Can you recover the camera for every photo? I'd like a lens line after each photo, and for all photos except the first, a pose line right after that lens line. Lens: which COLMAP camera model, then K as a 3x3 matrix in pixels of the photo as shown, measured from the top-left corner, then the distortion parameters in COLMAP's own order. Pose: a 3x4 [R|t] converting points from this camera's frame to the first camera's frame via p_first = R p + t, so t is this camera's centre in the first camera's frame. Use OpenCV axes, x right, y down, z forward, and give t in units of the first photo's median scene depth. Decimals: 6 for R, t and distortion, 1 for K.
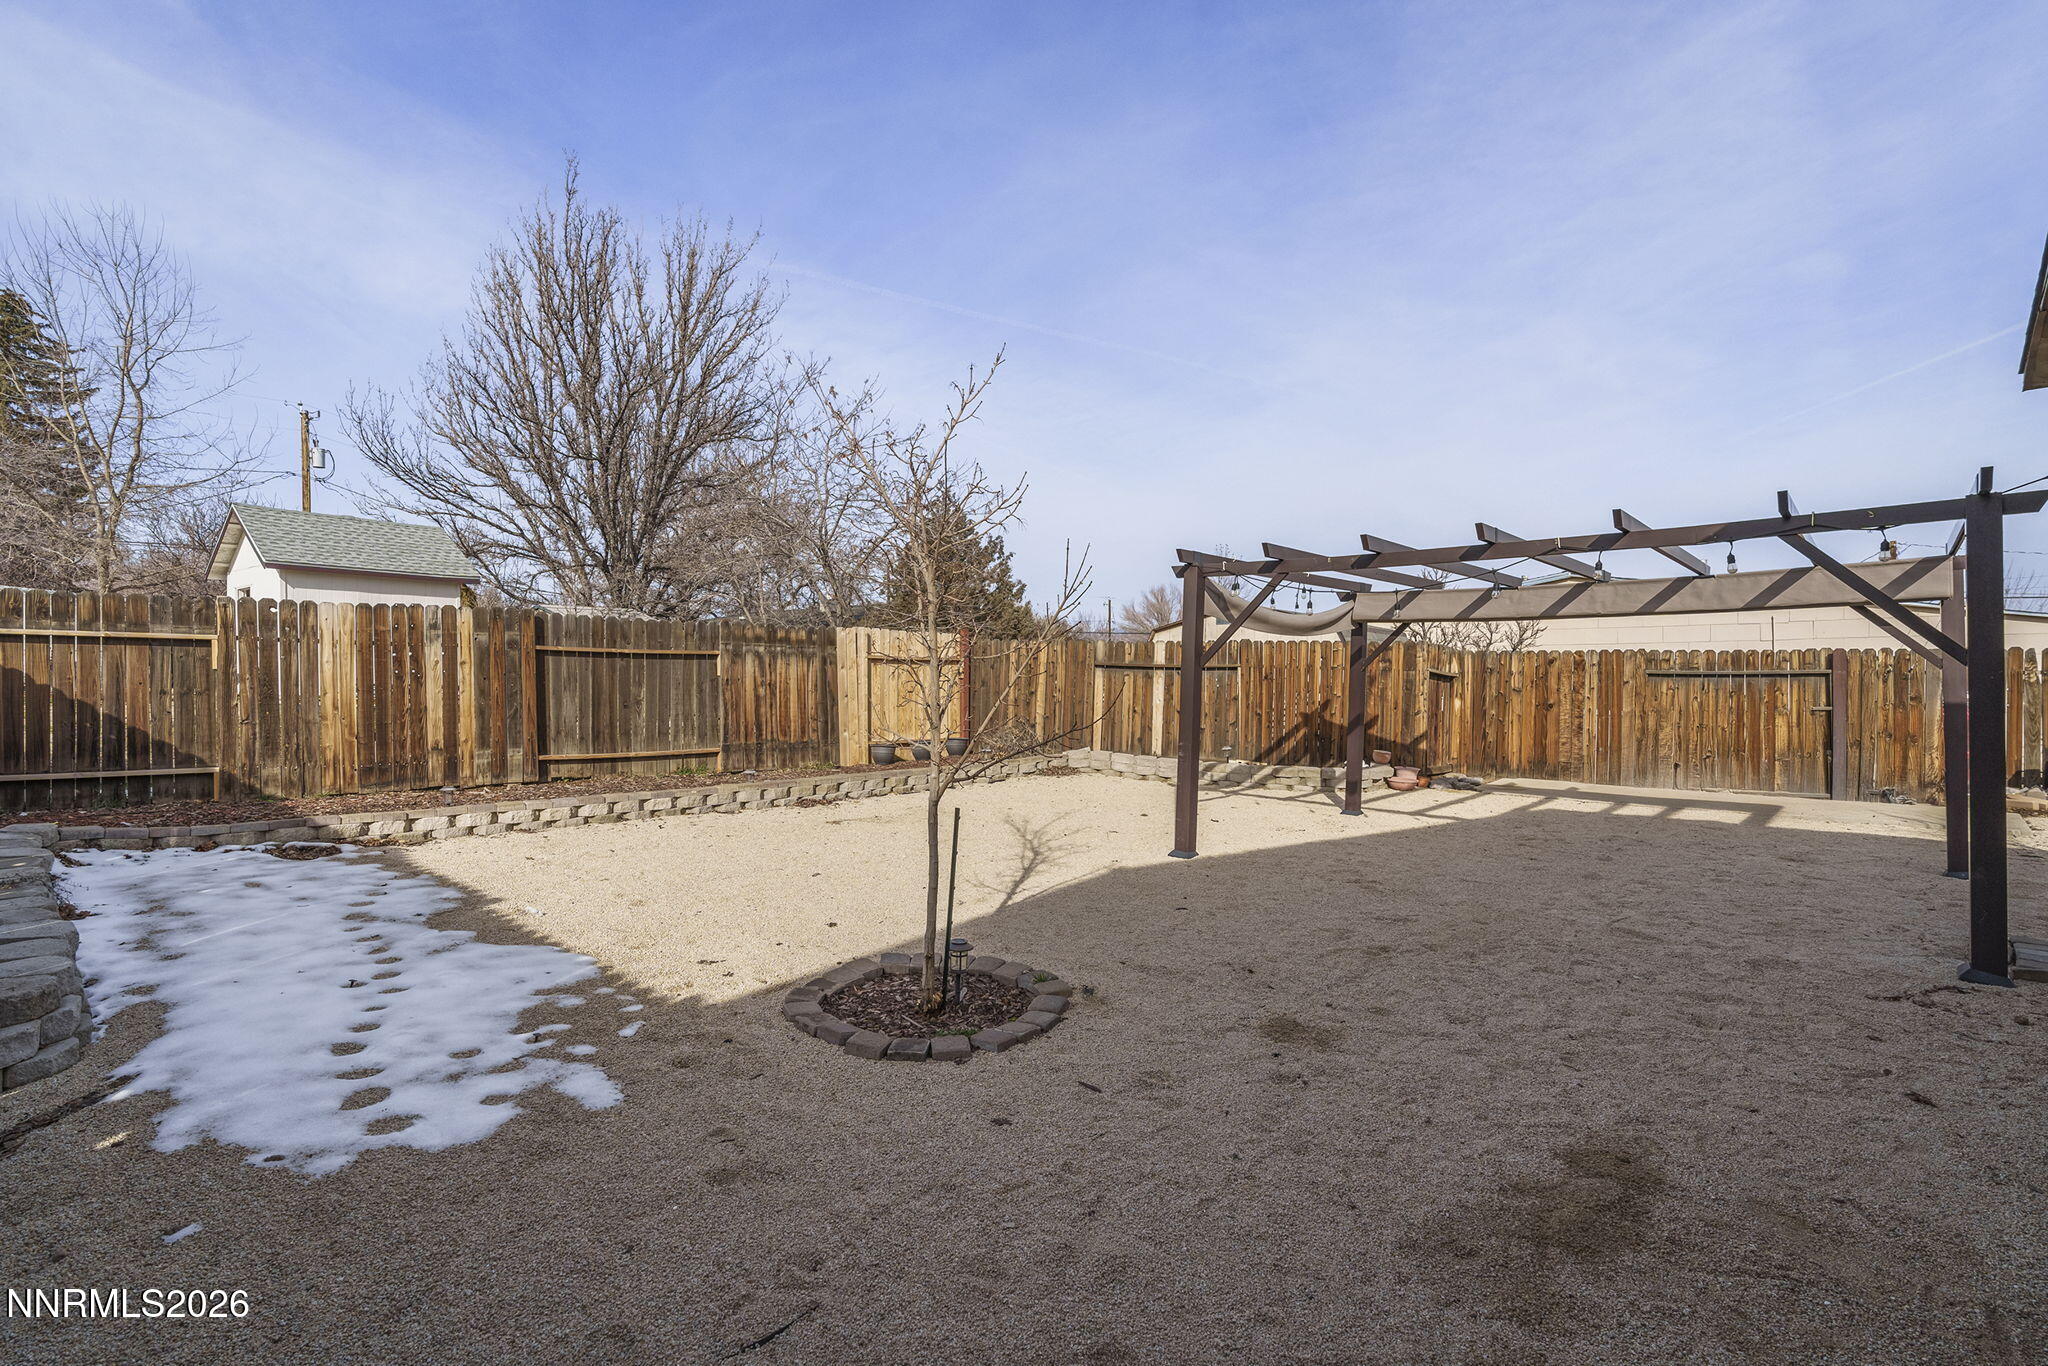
lens RADIAL K [[934.0, 0, 1031.2], [0, 934.0, 678.0], [0, 0, 1]] dist [-0.005050, 0.002203]
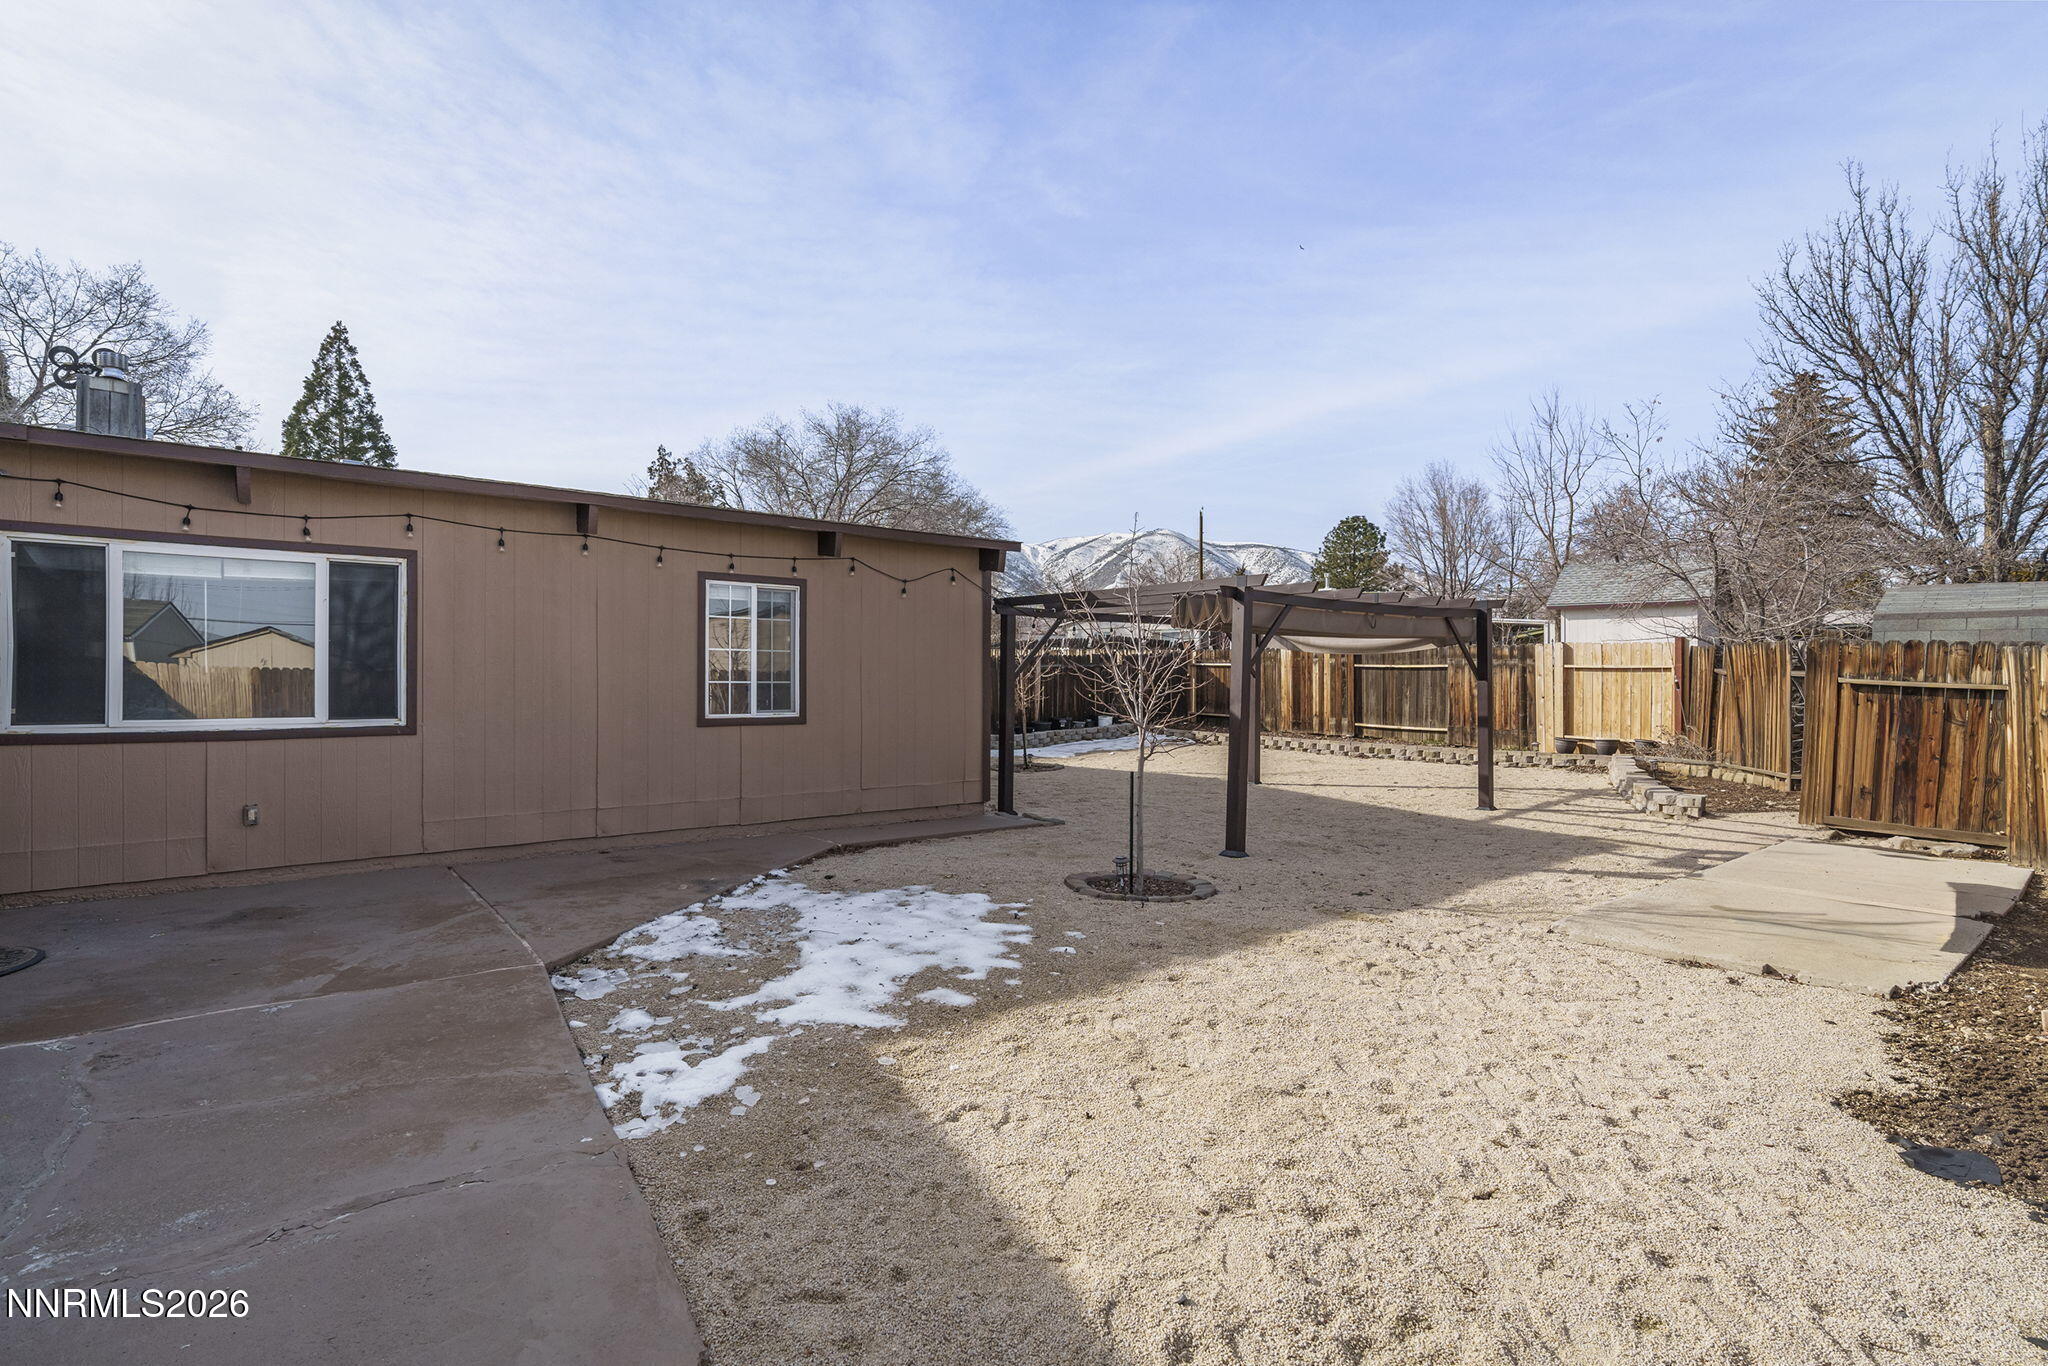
lens RADIAL K [[934.0, 0, 1031.2], [0, 934.0, 678.0], [0, 0, 1]] dist [-0.005050, 0.002203]
pose [[-0.057760, 0.002243, -0.998328, 1.183855], [-0.007269, 0.999970, 0.002667, -0.006223], [0.998304, 0.007411, -0.057742, 0.394504]]
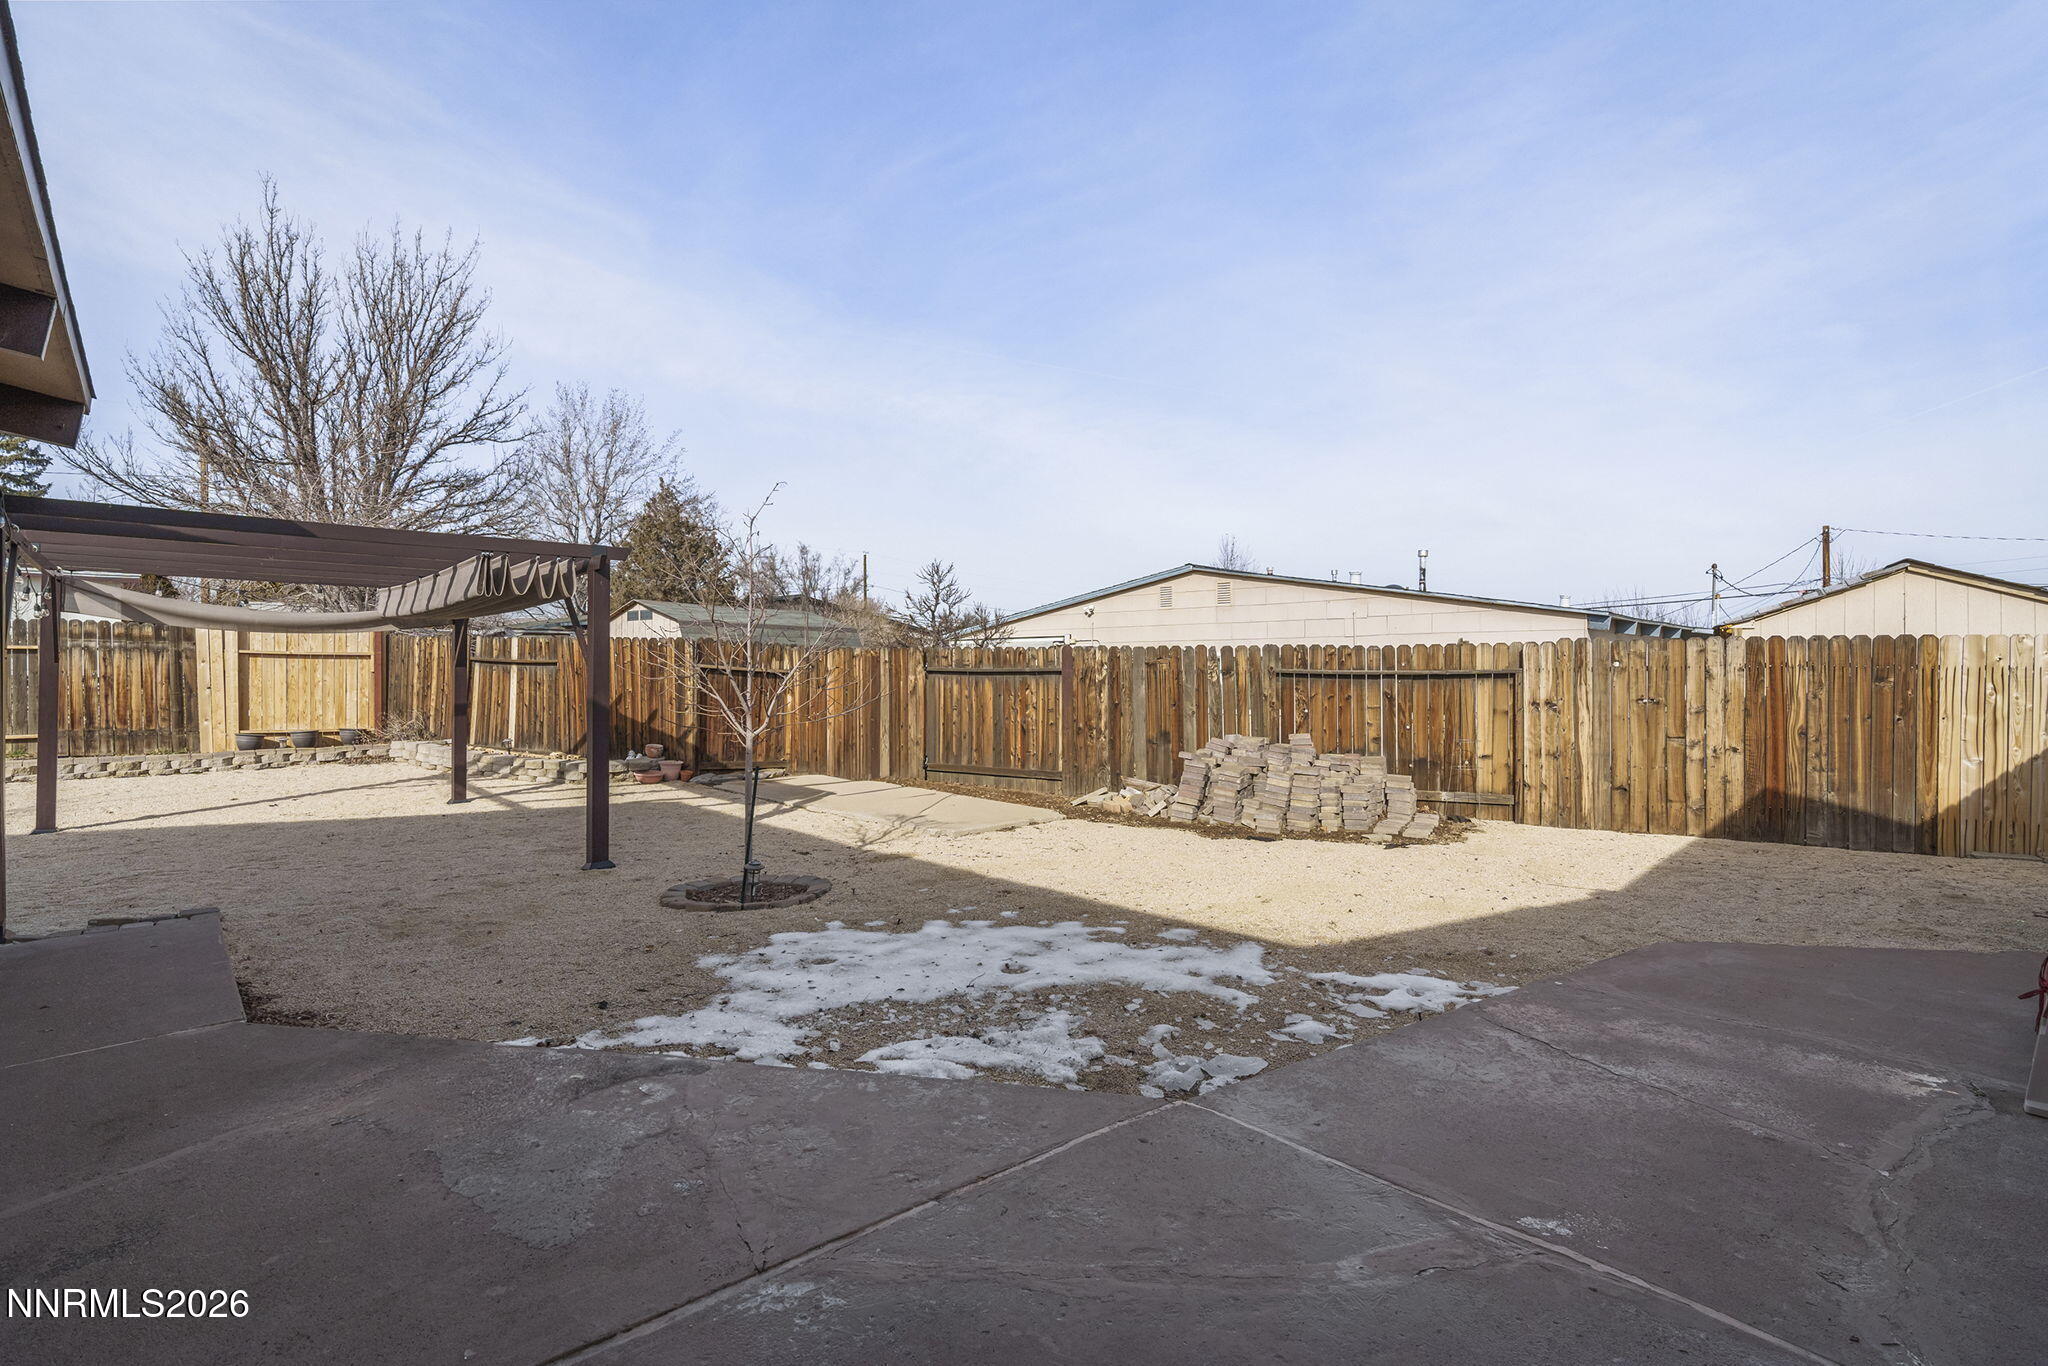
lens RADIAL K [[940.8, 0, 992.8], [0, 940.8, 675.4], [0, 0, 1]] dist [0.002813, 0.001302]
pose [[0.997384, 0.004563, -0.072140, 0.829319], [-0.004565, 0.999990, 0.000137, 0.000425], [0.072139, 0.000192, 0.997395, -0.022023]]
